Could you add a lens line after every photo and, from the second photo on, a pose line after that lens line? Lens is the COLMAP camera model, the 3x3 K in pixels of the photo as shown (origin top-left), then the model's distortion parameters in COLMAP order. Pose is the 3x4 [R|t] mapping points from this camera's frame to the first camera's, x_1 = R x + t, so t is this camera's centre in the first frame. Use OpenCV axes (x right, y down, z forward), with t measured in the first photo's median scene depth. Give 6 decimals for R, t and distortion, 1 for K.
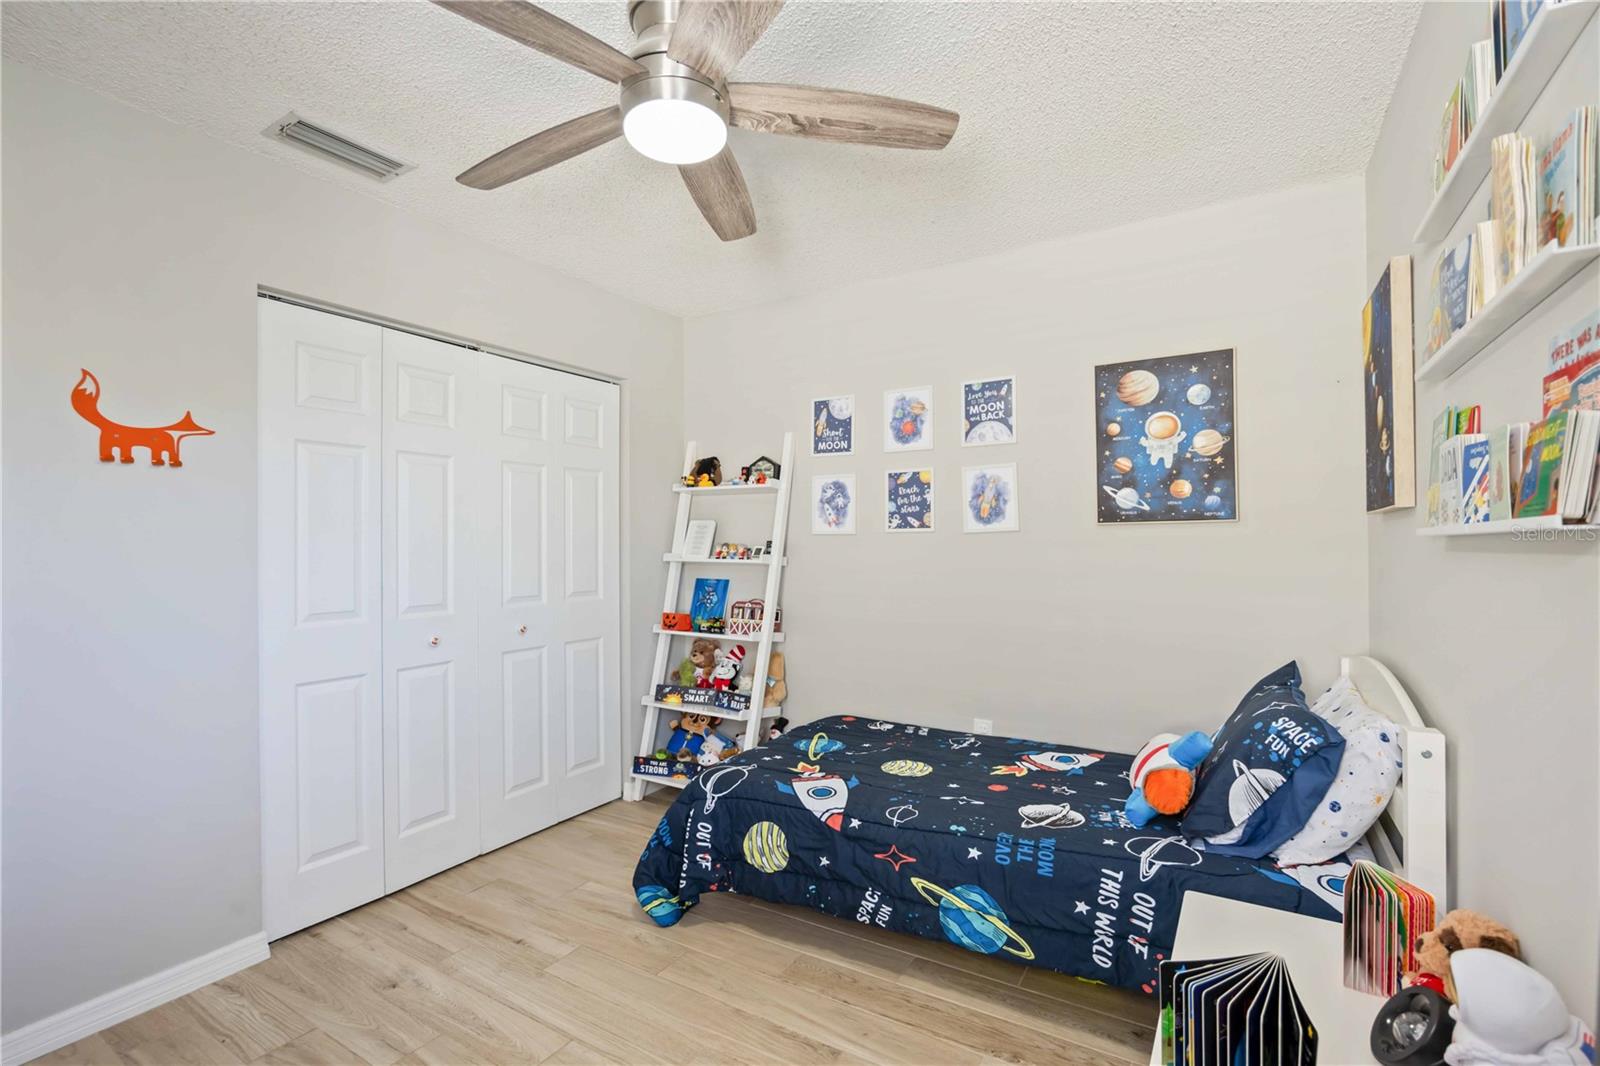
lens RADIAL K [[706.8, 0, 806.8], [0, 706.8, 544.6], [0, 0, 1]] dist [-0.015321, 0.000061]
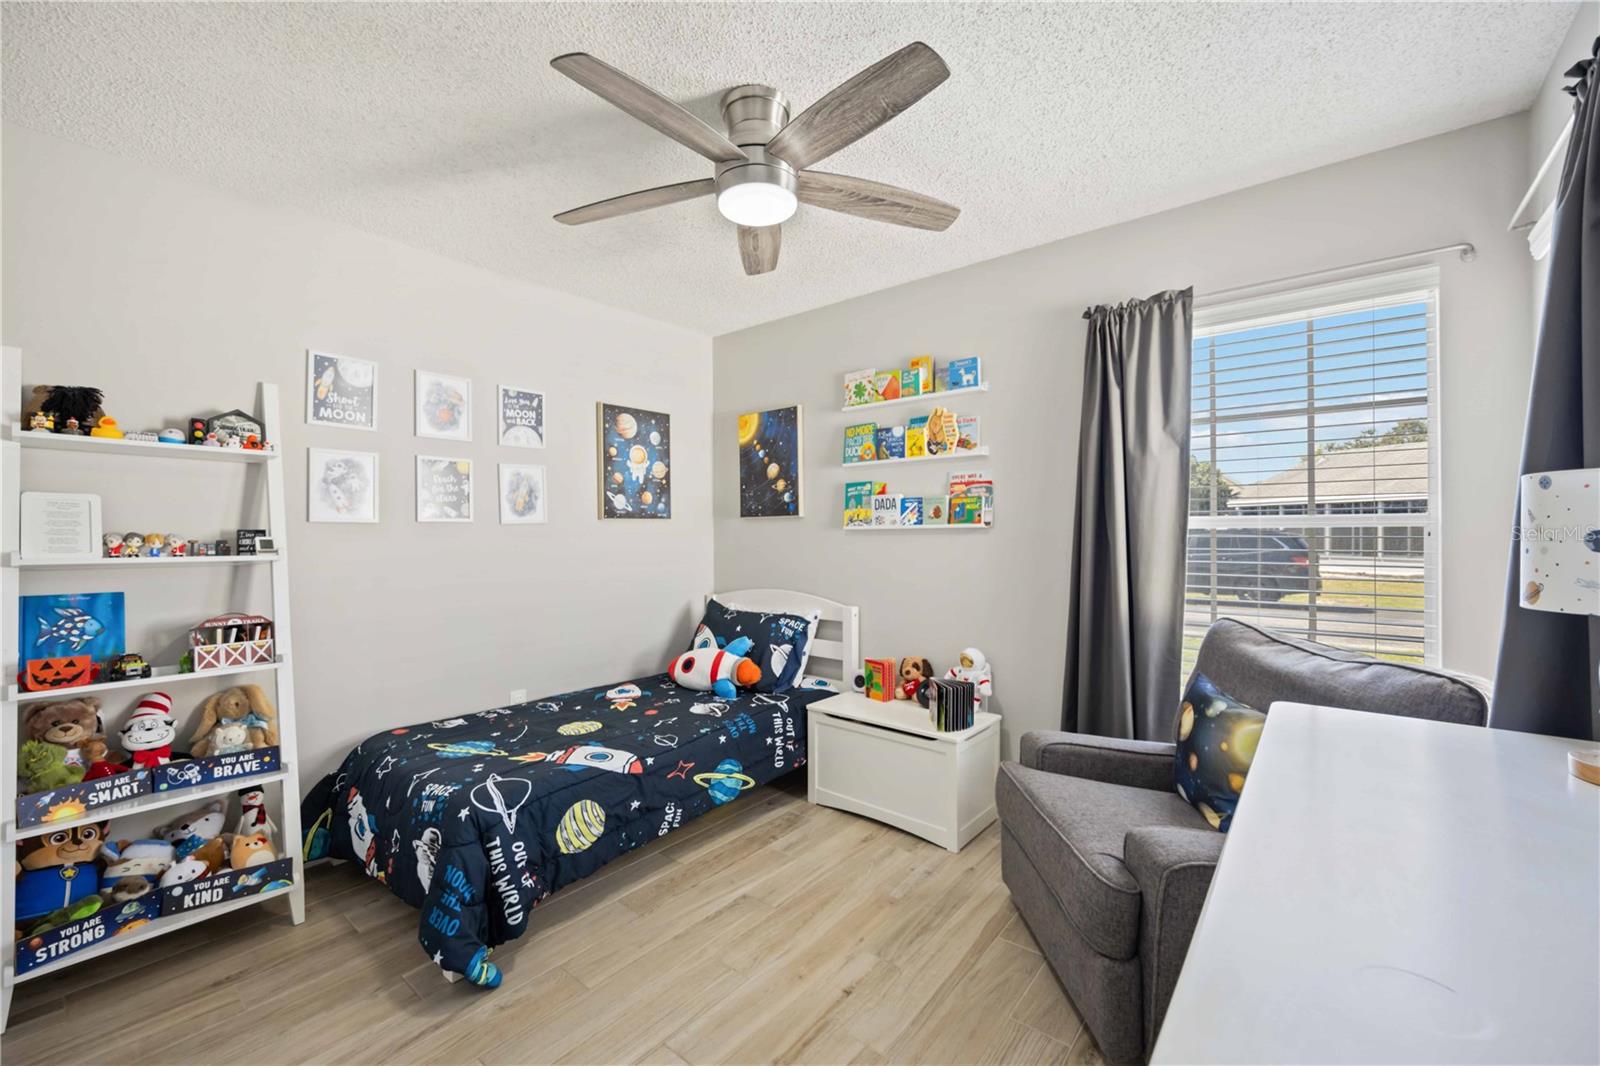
lens RADIAL K [[646.8, 0, 804.2], [0, 646.8, 532.0], [0, 0, 1]] dist [-0.003325, 0.000044]
pose [[0.148681, 0.005789, 0.988868, -0.792284], [0.005786, 0.999961, -0.006724, 0.006013], [-0.988868, 0.006721, 0.148642, 0.447681]]
